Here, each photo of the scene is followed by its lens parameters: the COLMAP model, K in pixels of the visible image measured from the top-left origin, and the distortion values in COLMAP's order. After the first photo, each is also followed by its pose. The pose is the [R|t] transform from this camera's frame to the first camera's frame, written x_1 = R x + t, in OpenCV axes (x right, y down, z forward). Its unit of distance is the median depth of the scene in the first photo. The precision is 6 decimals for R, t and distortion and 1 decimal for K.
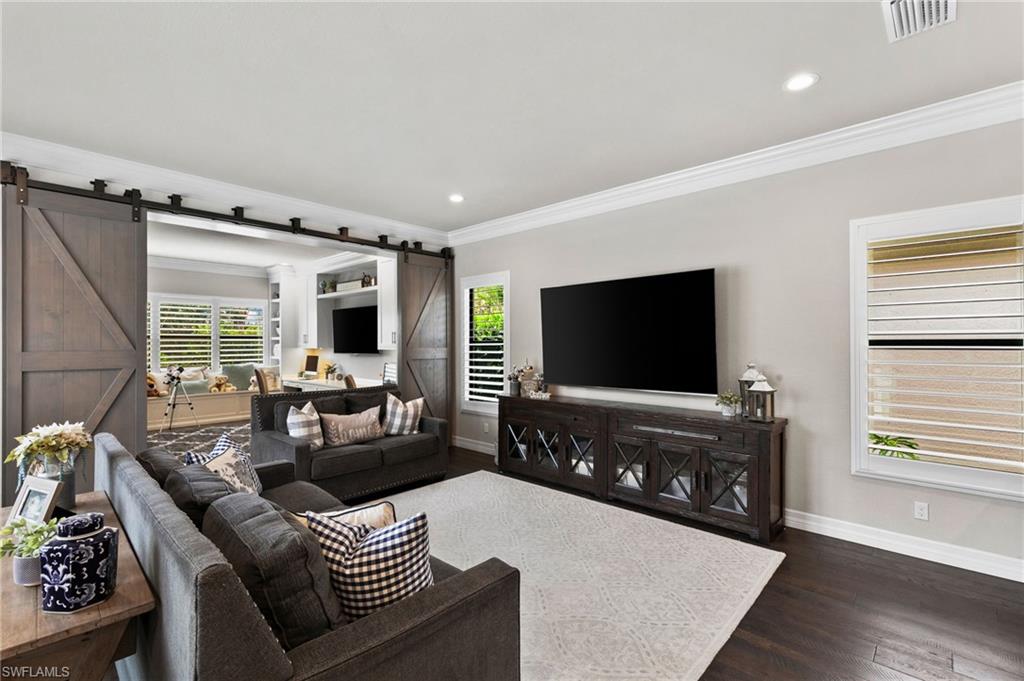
lens RADIAL K [[461.0, 0, 513.8], [0, 461.0, 342.9], [0, 0, 1]] dist [0.011971, 0.000003]
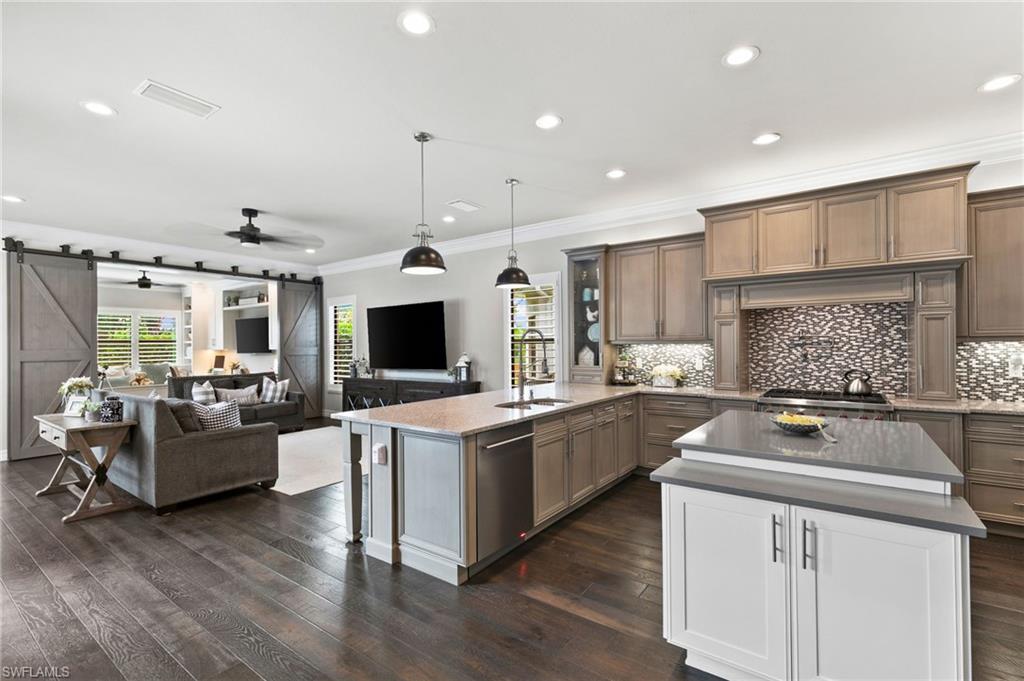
lens RADIAL K [[461.0, 0, 512.5], [0, 461.0, 343.4], [0, 0, 1]] dist [0.011971, 0.000003]
pose [[0.991939, -0.008209, 0.126452, 0.303056], [0.008812, 0.999952, -0.004211, 0.010633], [-0.126411, 0.005291, 0.991964, -0.545609]]
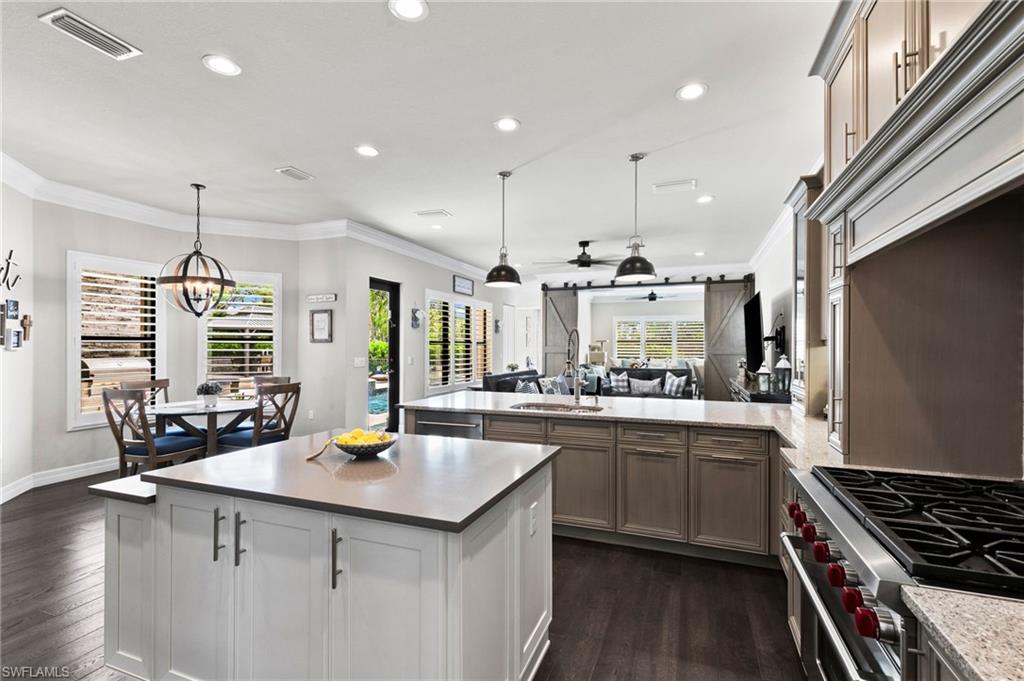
lens RADIAL K [[461.0, 0, 509.8], [0, 461.0, 344.2], [0, 0, 1]] dist [0.011971, 0.000003]
pose [[0.374089, -0.001028, -0.927392, 0.969092], [-0.005268, 0.999981, -0.003234, 0.010816], [0.927378, 0.006095, 0.374076, -0.194429]]
